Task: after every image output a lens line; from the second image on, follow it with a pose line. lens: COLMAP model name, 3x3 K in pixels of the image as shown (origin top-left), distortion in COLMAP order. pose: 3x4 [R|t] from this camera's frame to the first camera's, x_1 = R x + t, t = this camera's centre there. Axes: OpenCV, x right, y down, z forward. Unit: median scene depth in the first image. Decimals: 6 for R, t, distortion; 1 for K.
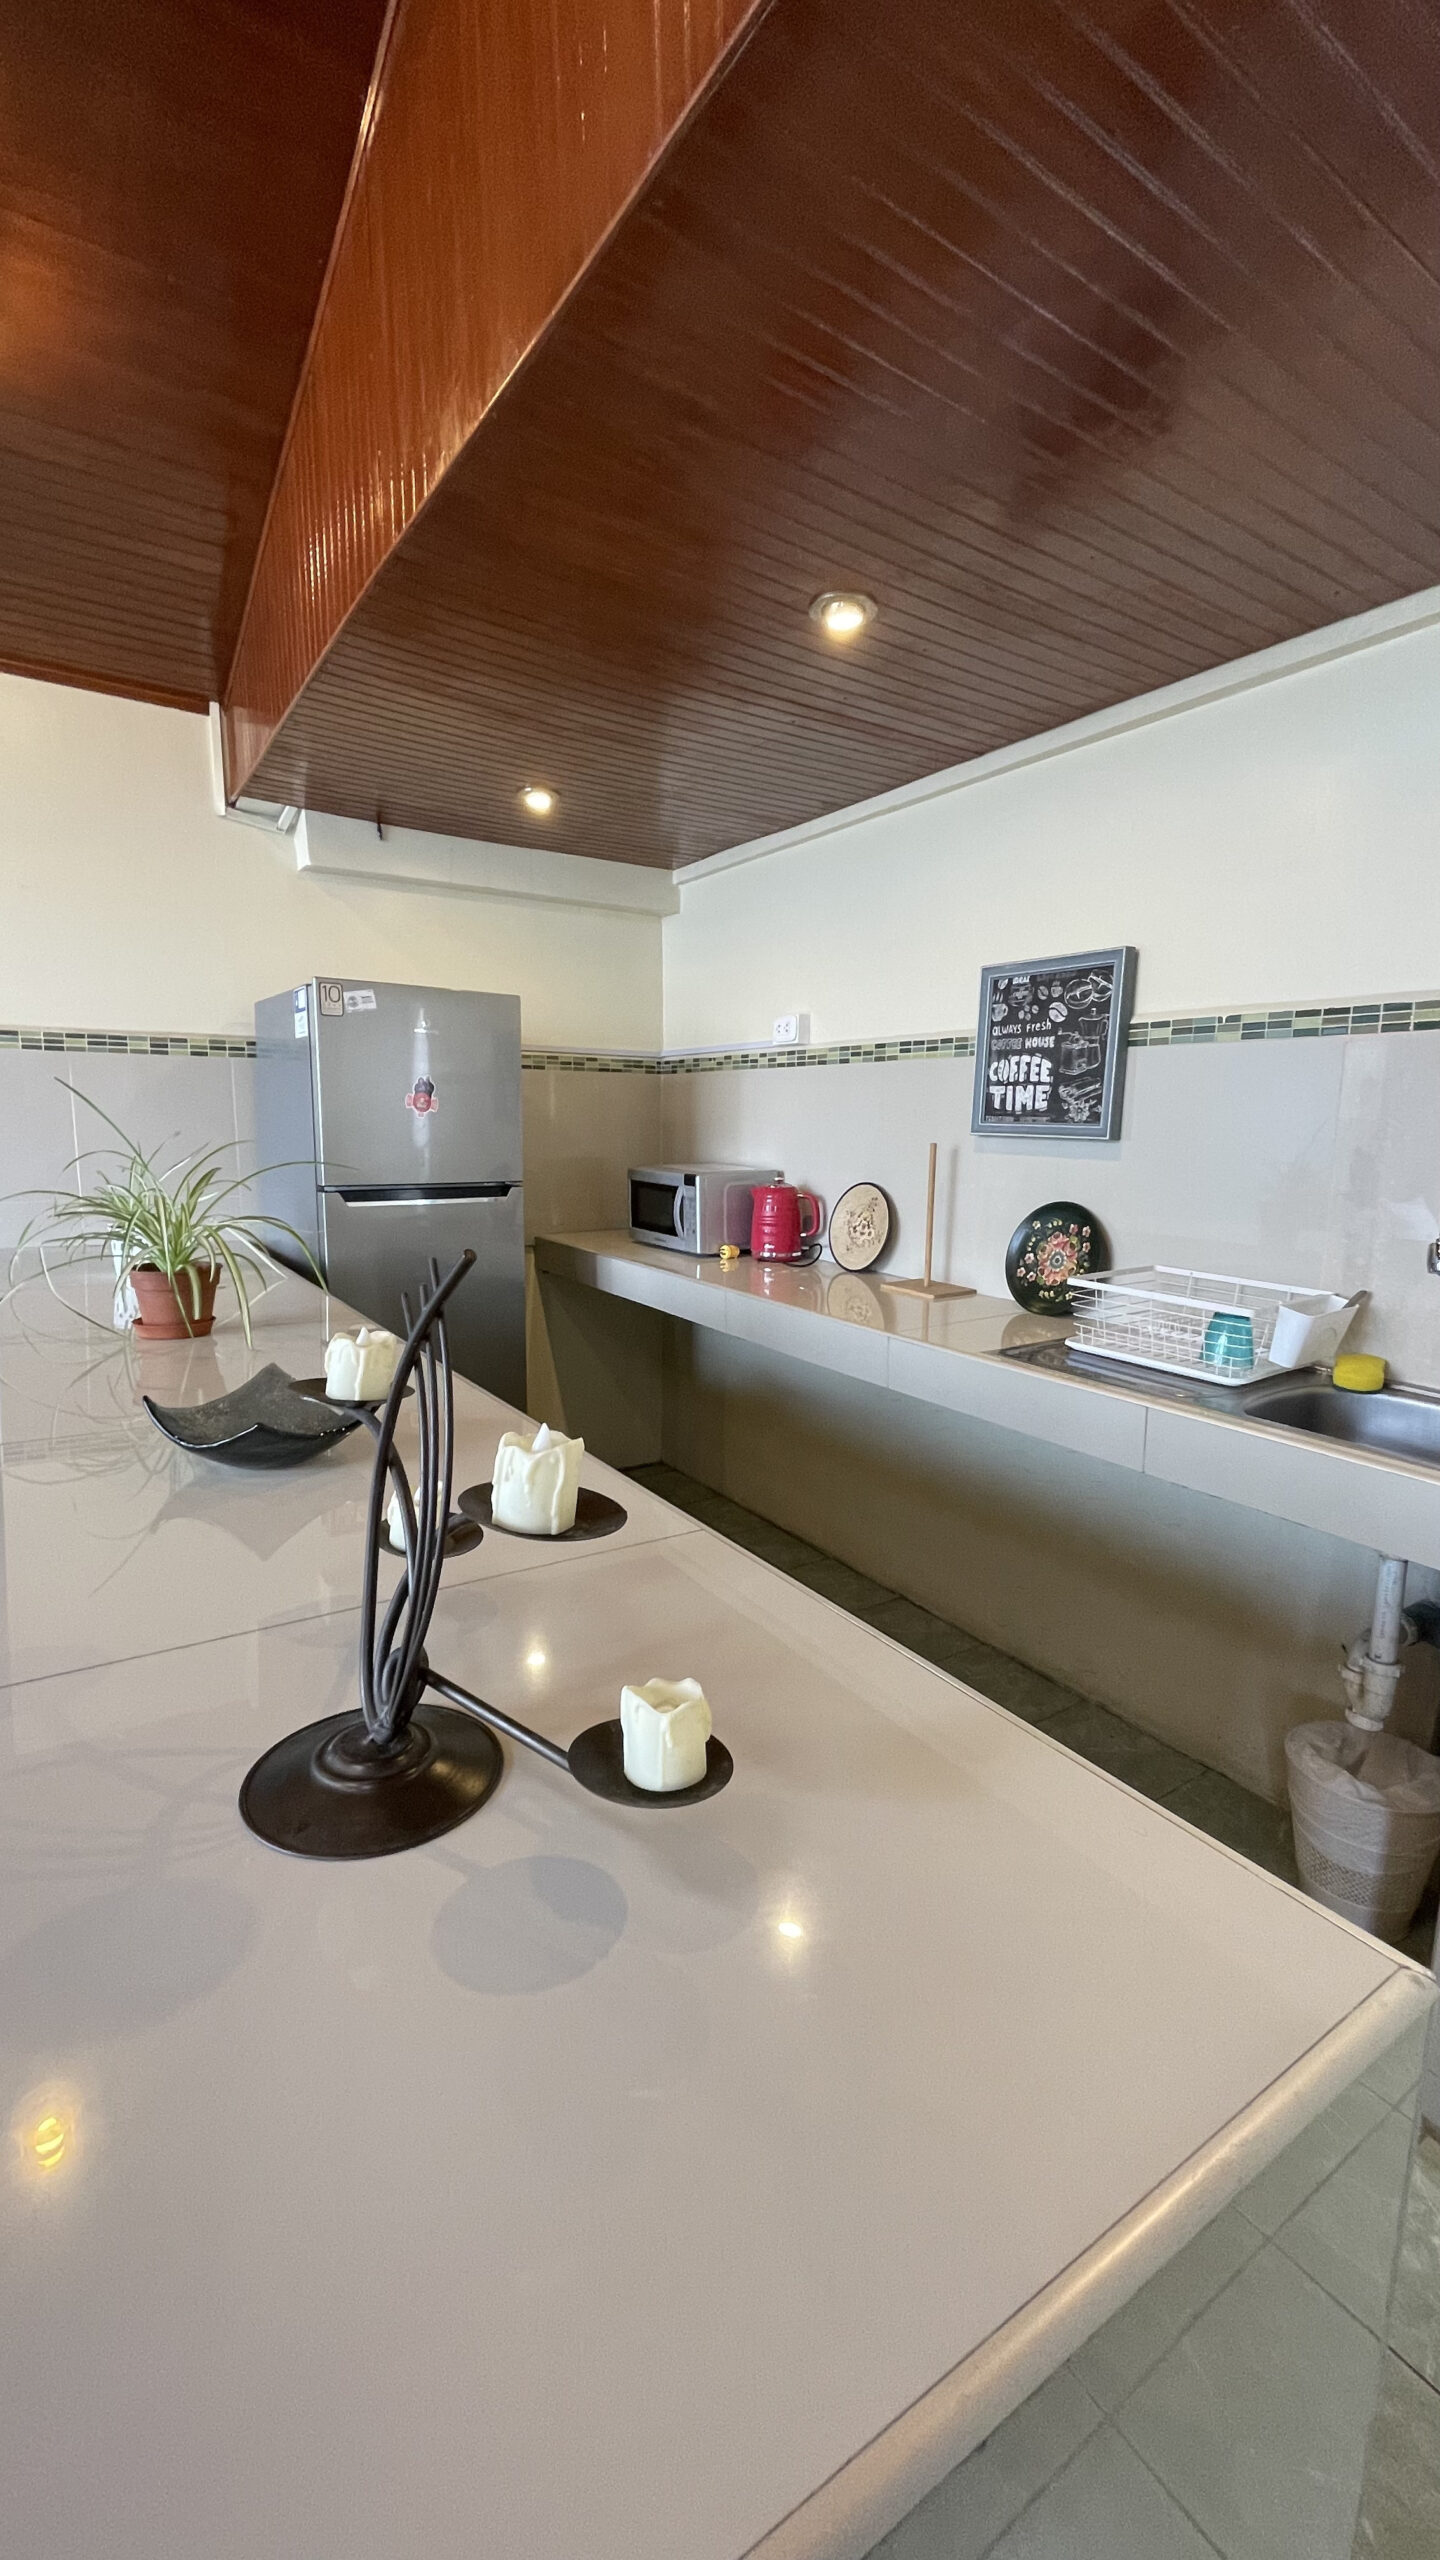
lens RADIAL K [[1033.1, 0, 727.2], [0, 1033.1, 1281.3], [0, 0, 1]] dist [-0.000141, 0.000017]
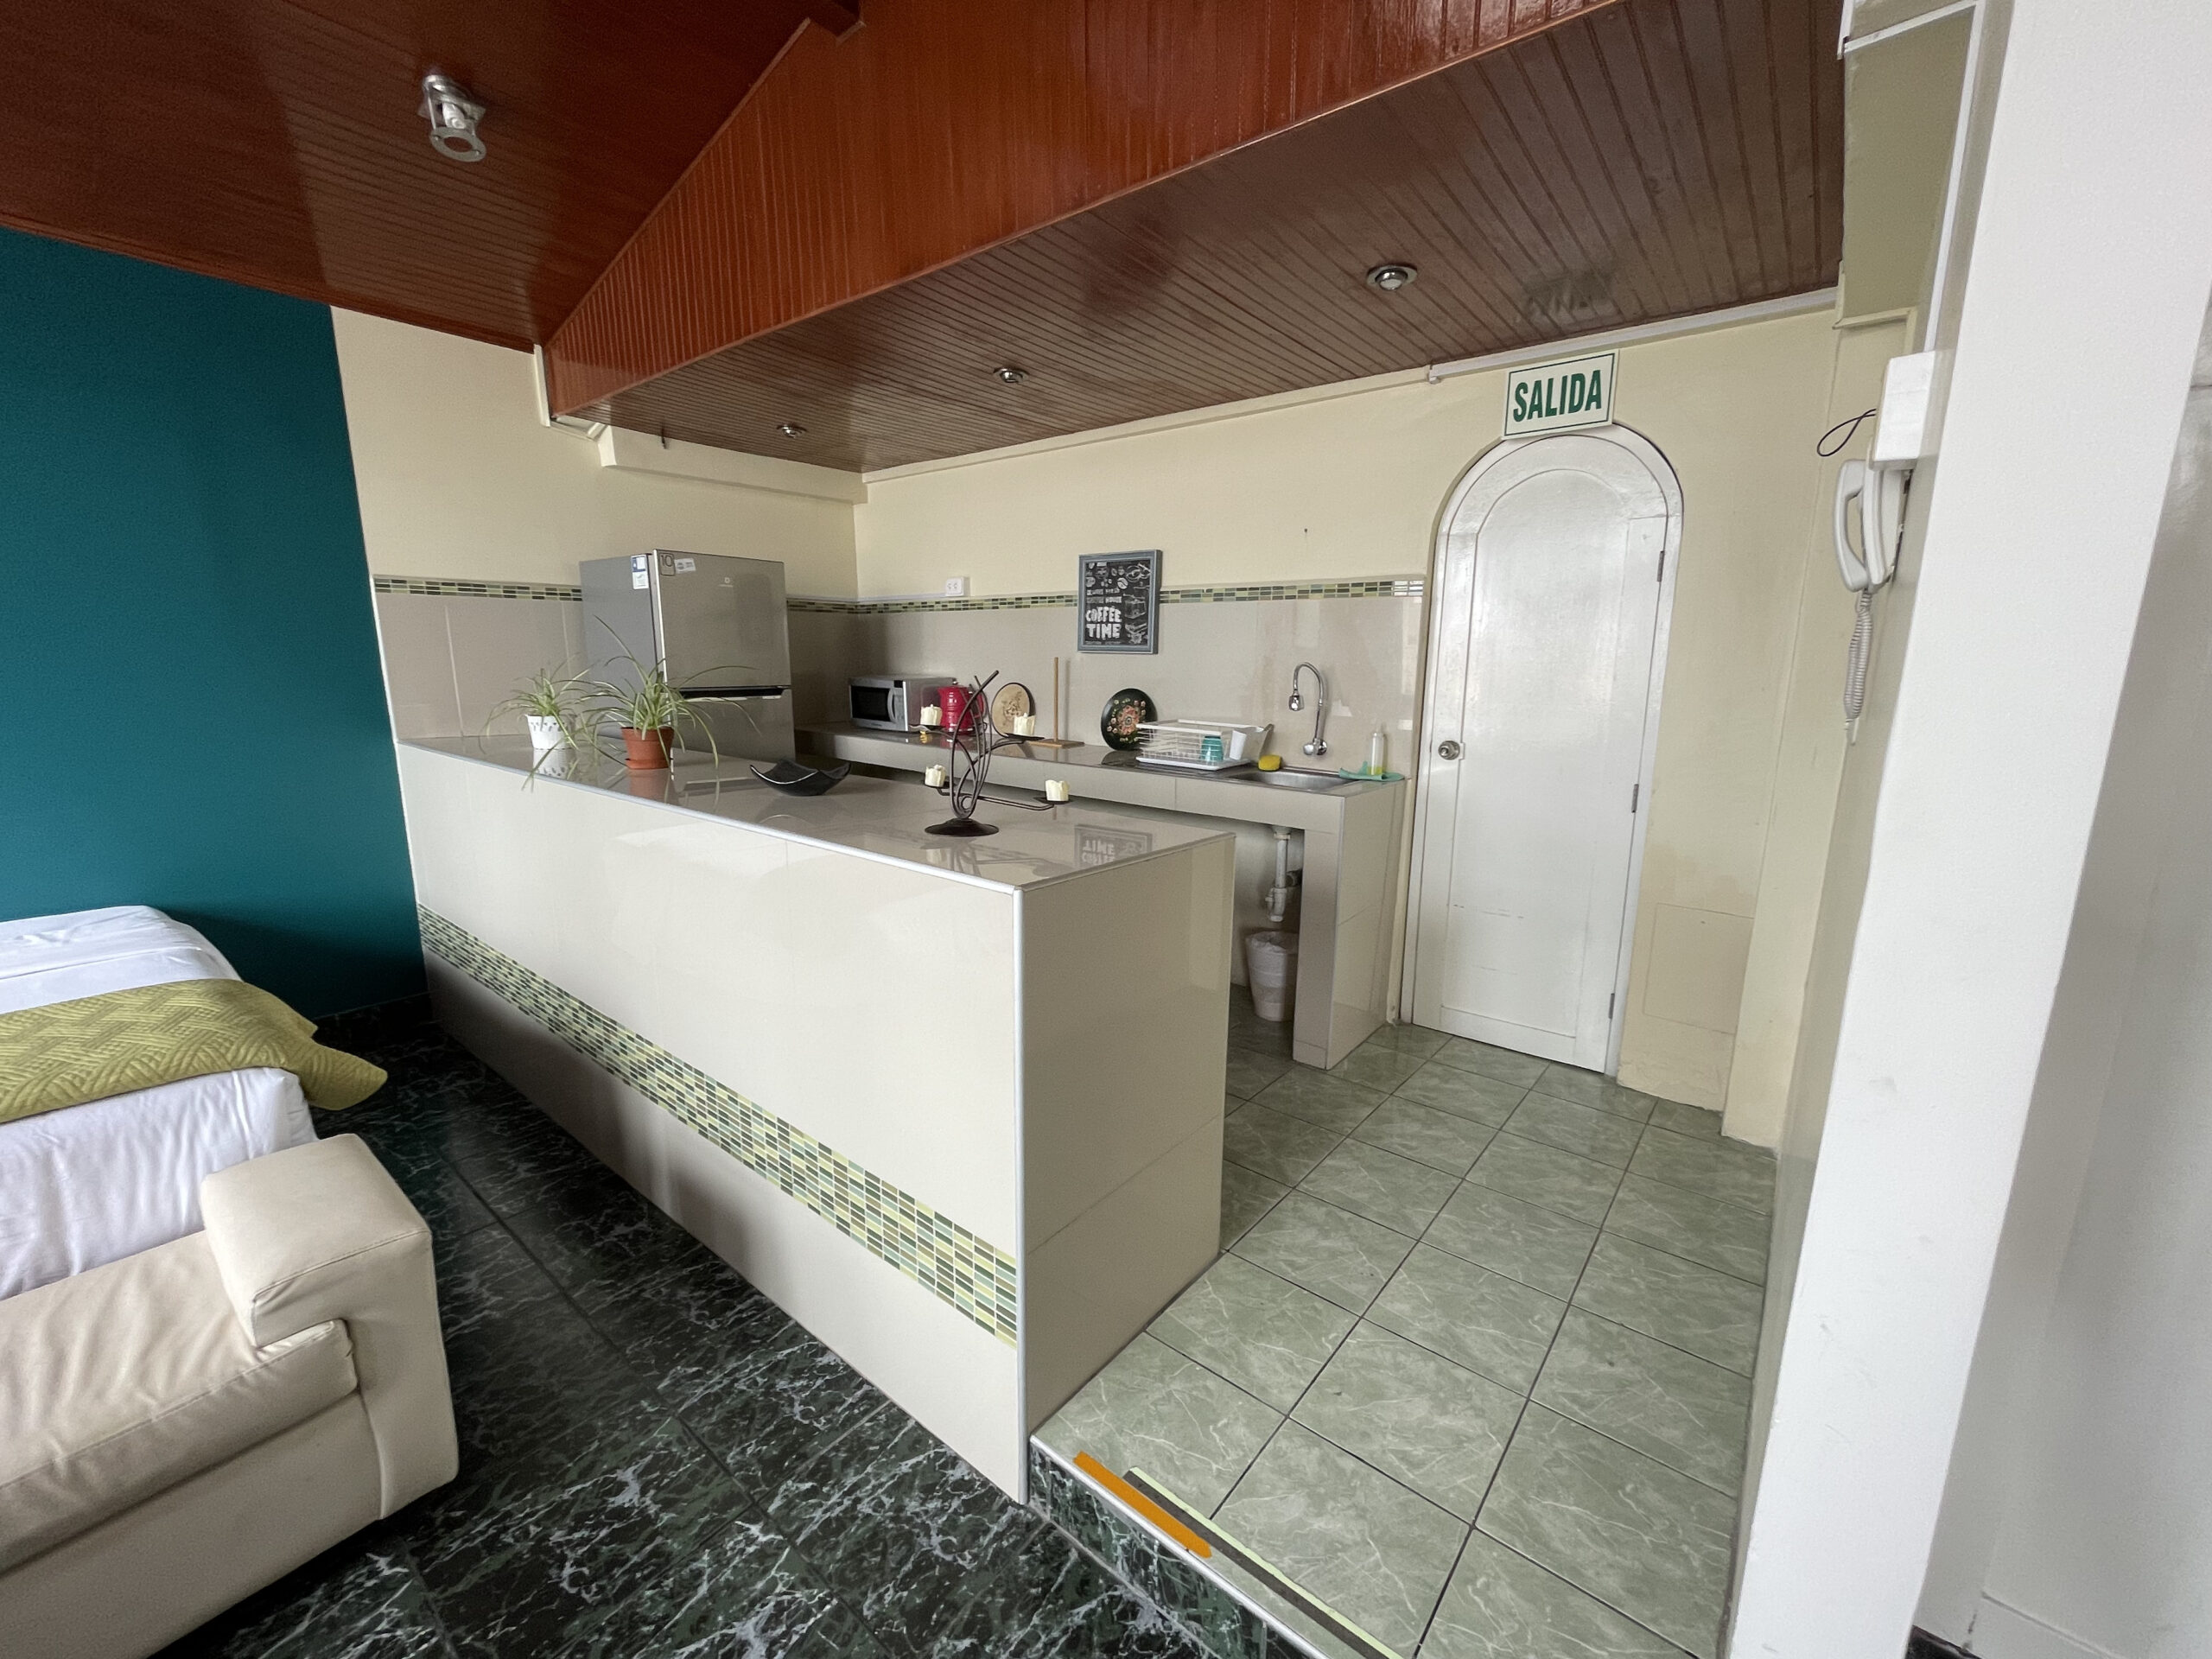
lens RADIAL K [[894.2, 0, 1106.0], [0, 894.2, 829.5], [0, 0, 1]] dist [-0.004259, -0.000158]
pose [[0.953753, -0.062156, 0.294095, -0.184660], [0.049646, 0.997523, 0.049822, 0.085931], [-0.296463, -0.032917, 0.954477, -0.474531]]
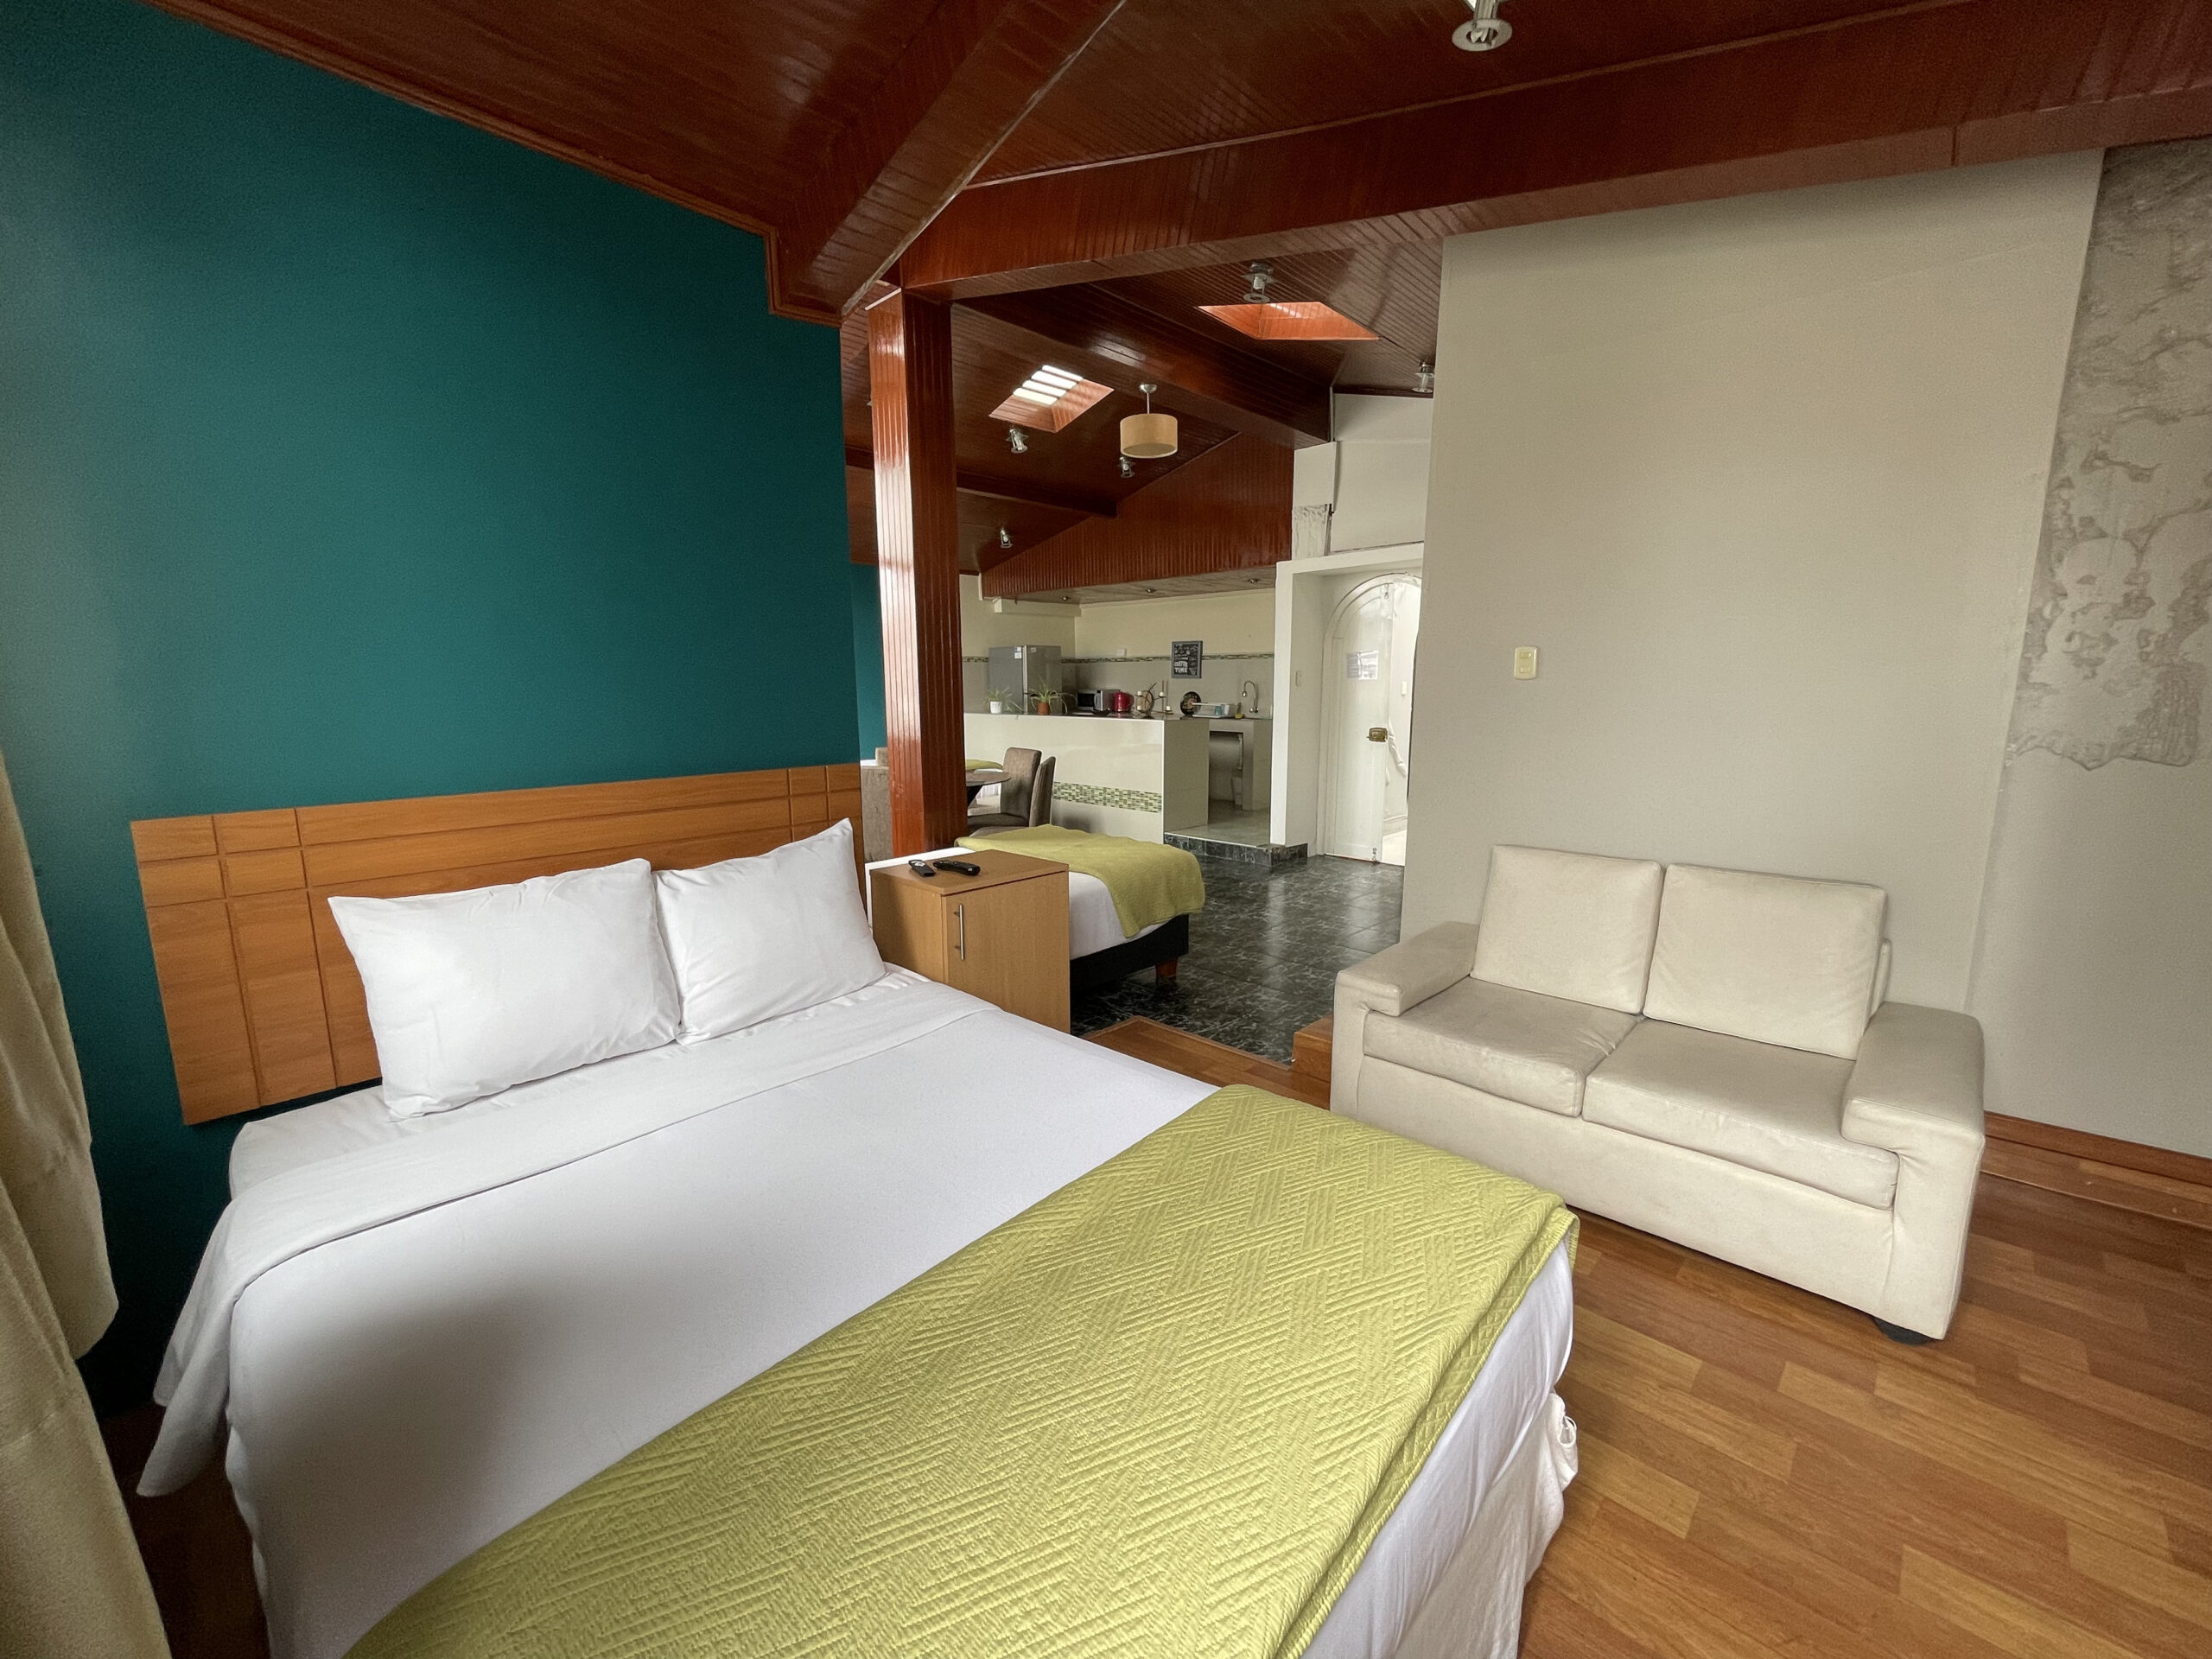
lens RADIAL K [[894.2, 0, 1106.0], [0, 894.2, 829.5], [0, 0, 1]] dist [-0.004259, -0.000158]
pose [[0.977512, -0.052169, 0.204326, -0.909492], [0.049542, 0.998611, 0.017956, 0.451473], [-0.204979, -0.007430, 0.978738, -2.881906]]
